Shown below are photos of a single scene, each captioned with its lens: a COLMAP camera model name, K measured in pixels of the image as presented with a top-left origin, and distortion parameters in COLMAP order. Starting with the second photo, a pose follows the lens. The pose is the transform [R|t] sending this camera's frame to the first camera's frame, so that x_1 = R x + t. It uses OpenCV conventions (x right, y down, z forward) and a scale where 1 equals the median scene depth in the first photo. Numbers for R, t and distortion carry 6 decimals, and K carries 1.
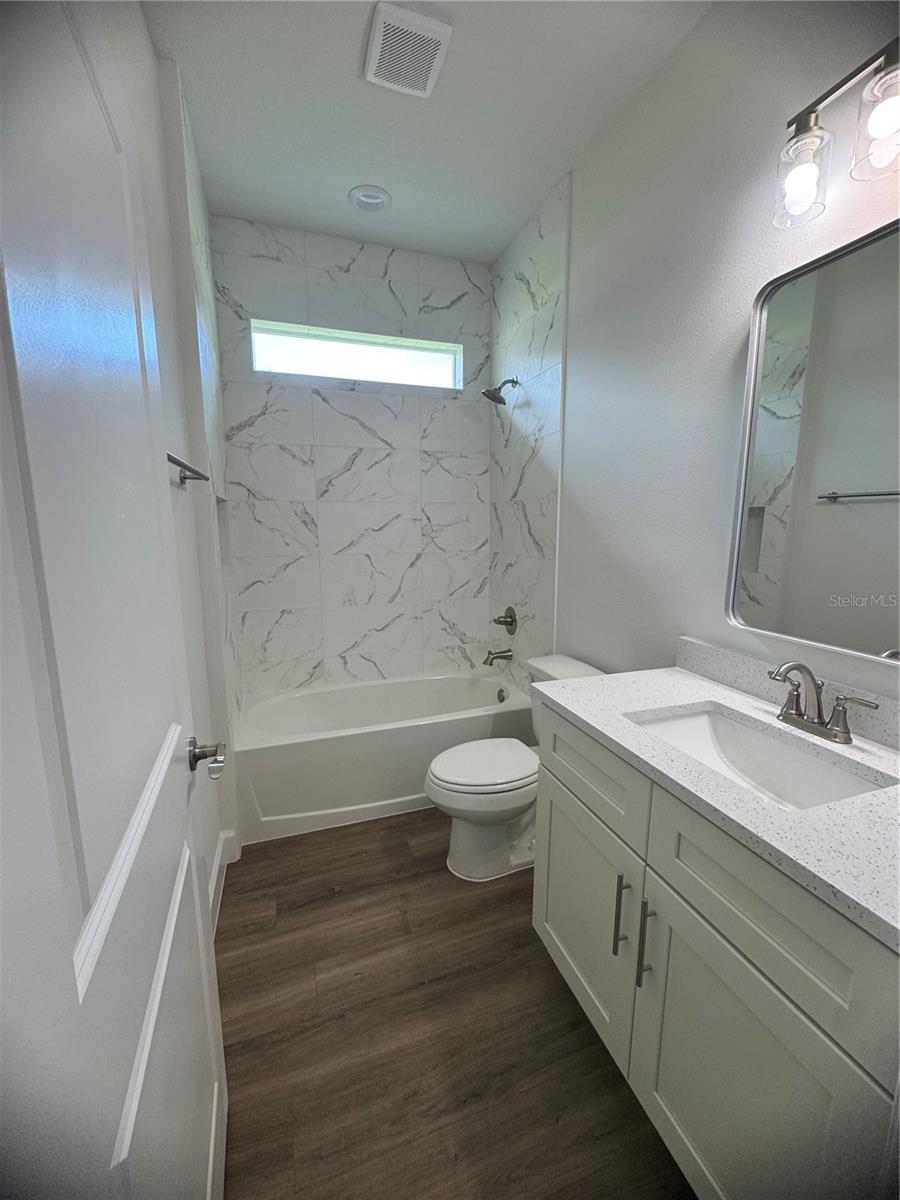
lens RADIAL K [[483.7, 0, 446.6], [0, 483.7, 592.6], [0, 0, 1]] dist [-0.004957, 0.000642]
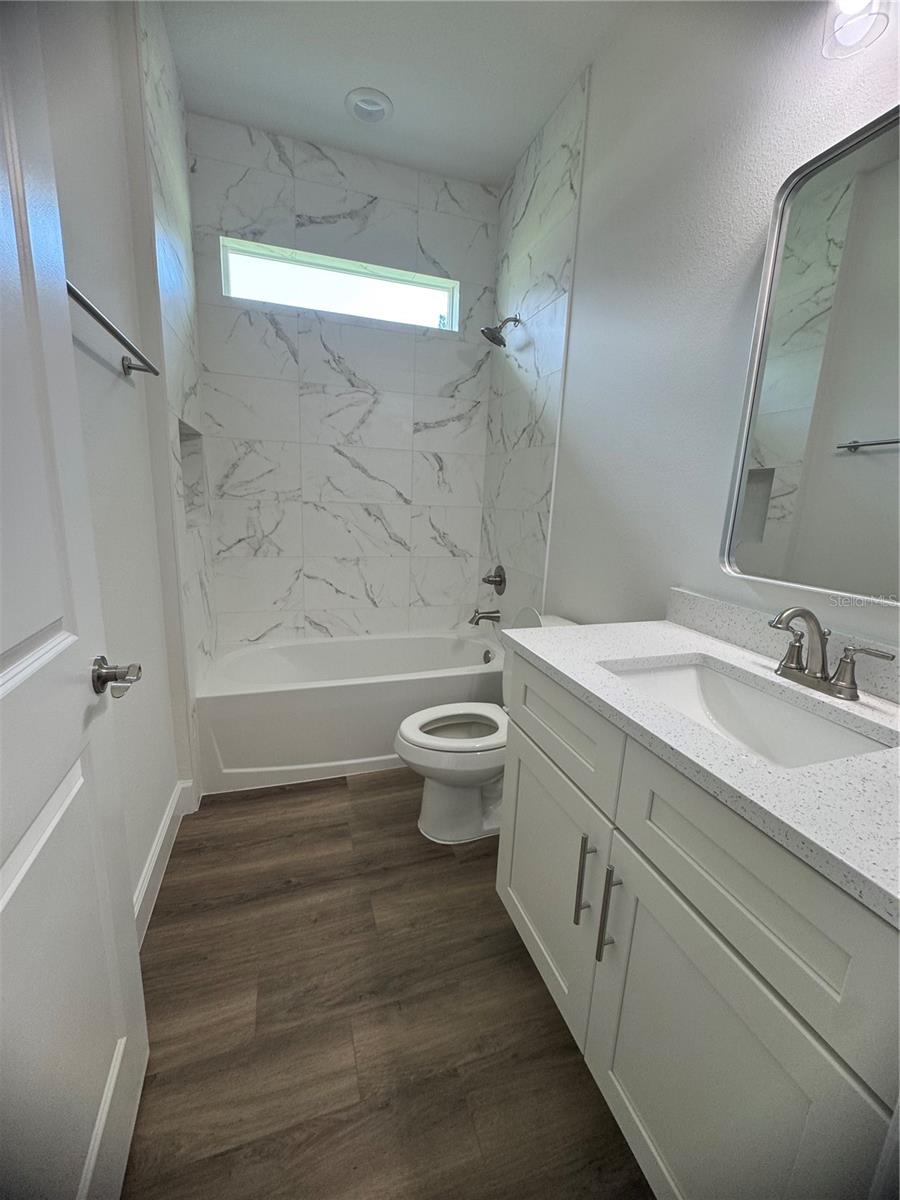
lens RADIAL K [[483.7, 0, 451.3], [0, 483.7, 593.3], [0, 0, 1]] dist [-0.004957, 0.000642]
pose [[0.999337, 0.036254, 0.003340, 0.078426], [-0.036383, 0.997852, 0.054469, 0.081215], [-0.001358, -0.054555, 0.998510, 0.115702]]
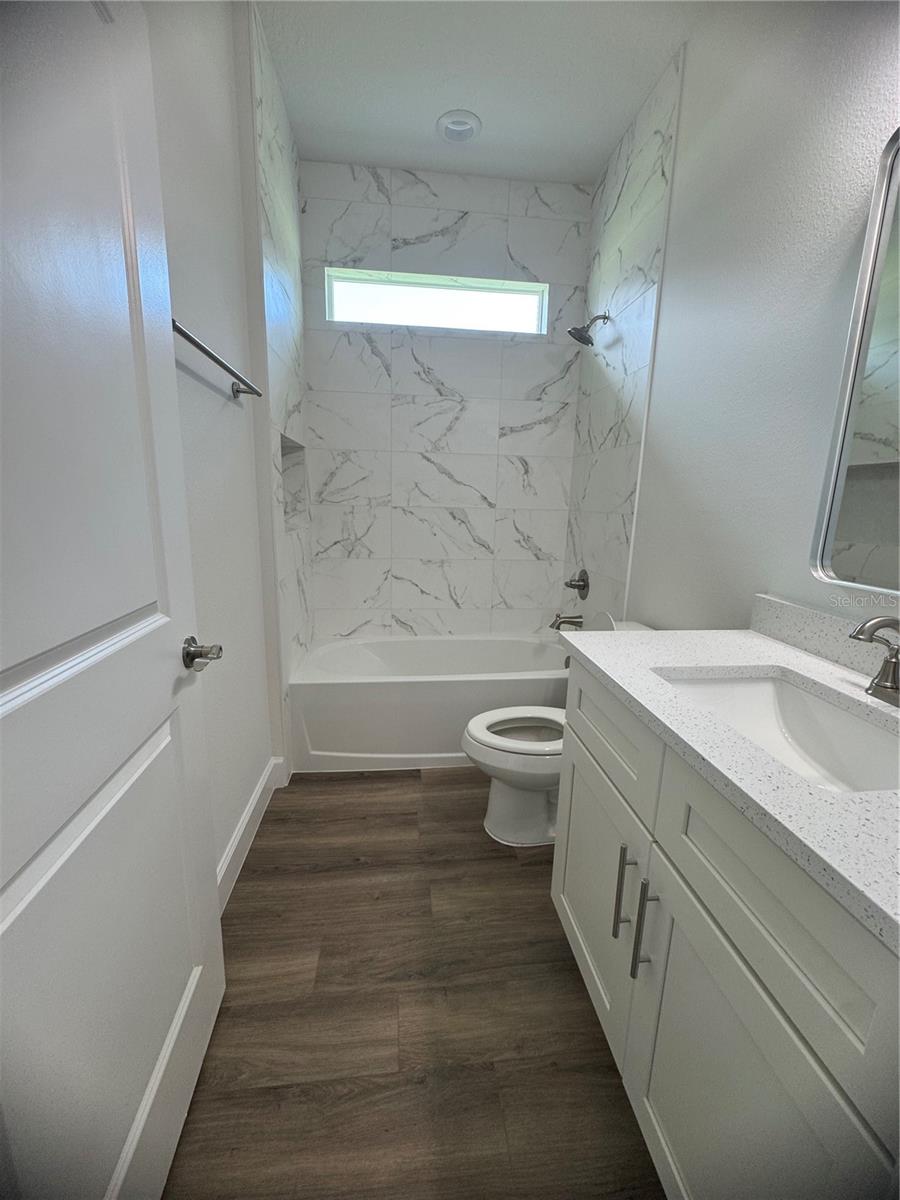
lens RADIAL K [[483.7, 0, 448.9], [0, 483.7, 593.1], [0, 0, 1]] dist [-0.004957, 0.000642]
pose [[0.976093, 0.061047, -0.208606, 0.169093], [-0.051029, 0.997286, 0.053077, 0.087444], [0.211280, -0.041164, 0.976558, 0.098435]]
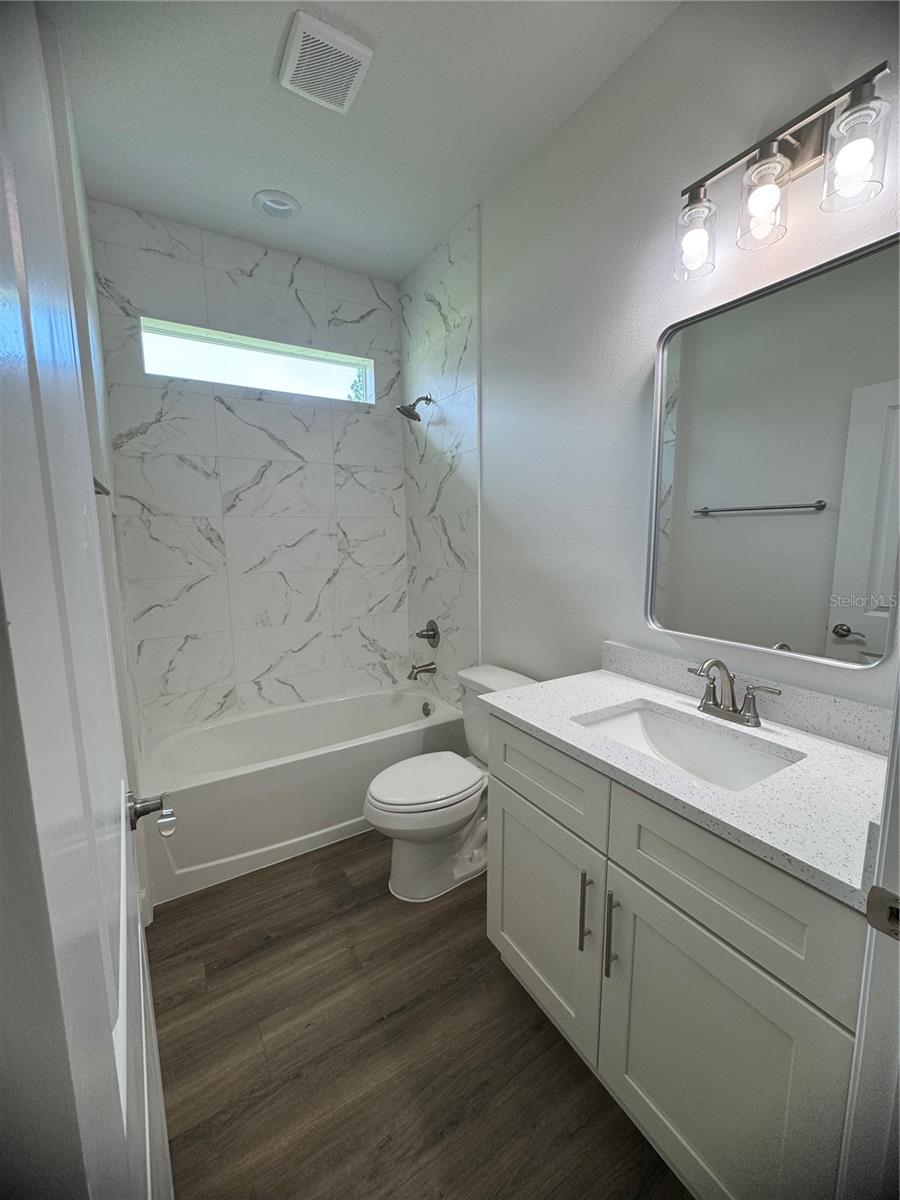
lens RADIAL K [[483.7, 0, 449.0], [0, 483.7, 592.4], [0, 0, 1]] dist [-0.004957, 0.000642]
pose [[0.976351, -0.036364, 0.213112, -0.103883], [0.041795, 0.998905, -0.021036, -0.012255], [-0.212114, 0.029445, 0.976801, 0.013561]]
